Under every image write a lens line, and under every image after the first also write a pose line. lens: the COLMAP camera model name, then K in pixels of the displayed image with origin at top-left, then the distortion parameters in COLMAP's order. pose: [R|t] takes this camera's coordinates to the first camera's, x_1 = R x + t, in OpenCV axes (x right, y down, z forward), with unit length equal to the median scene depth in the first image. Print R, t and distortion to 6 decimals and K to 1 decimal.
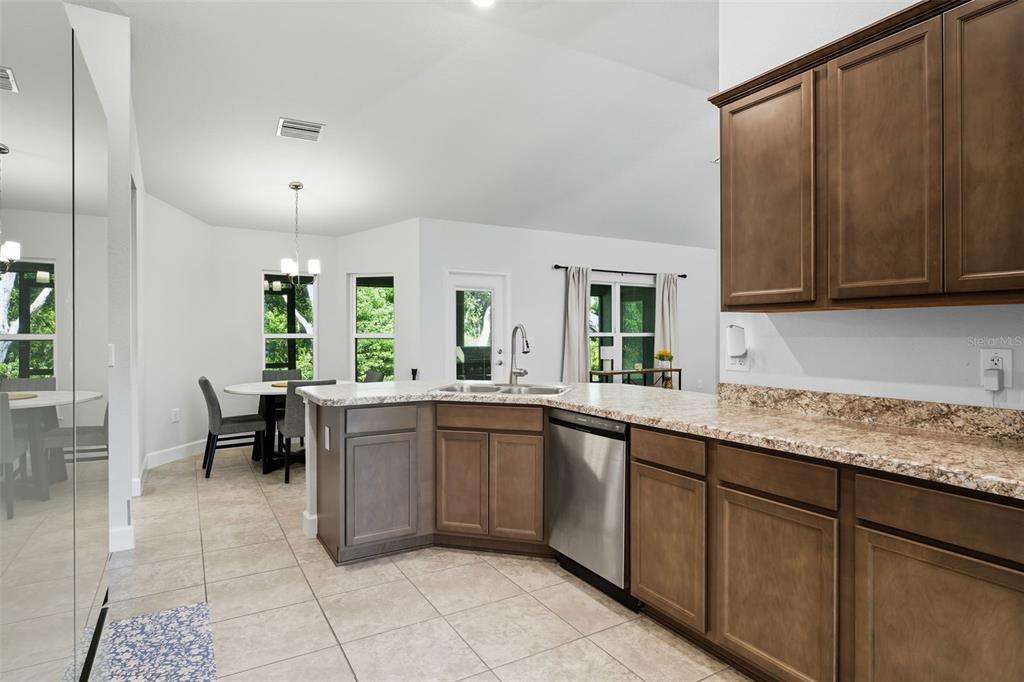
lens RADIAL K [[594.4, 0, 501.6], [0, 594.4, 337.0], [0, 0, 1]] dist [-0.003412, -0.009620]
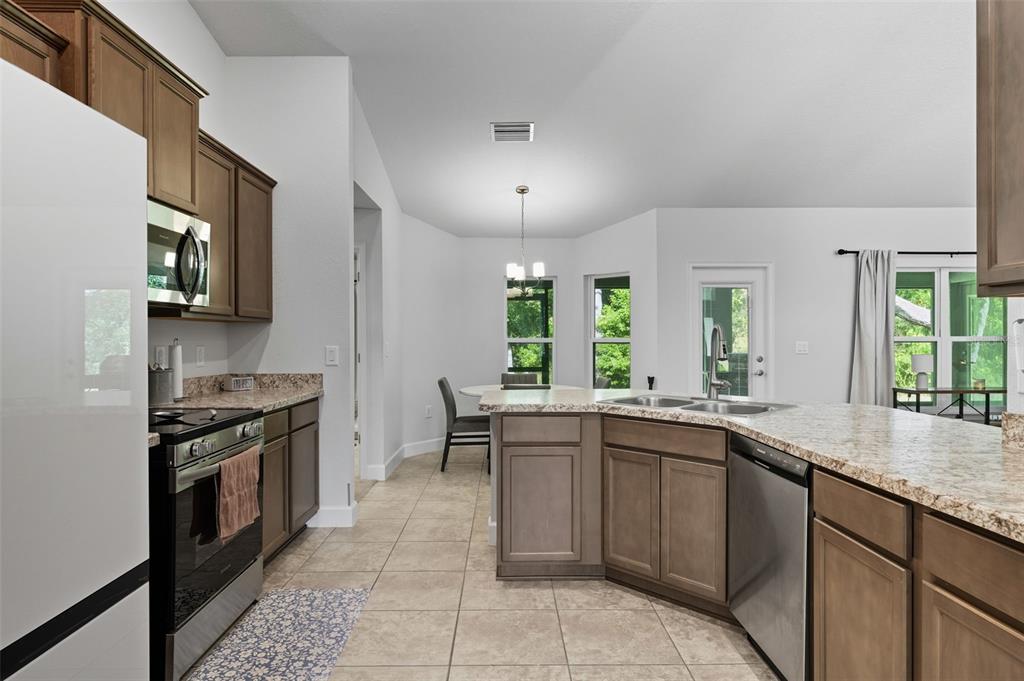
lens RADIAL K [[594.4, 0, 514.7], [0, 594.4, 346.8], [0, 0, 1]] dist [-0.003412, -0.009620]
pose [[0.854745, 0.004869, -0.519026, 0.231571], [-0.002636, 0.999984, 0.005040, 0.006491], [0.519042, -0.002939, 0.854744, 0.193752]]
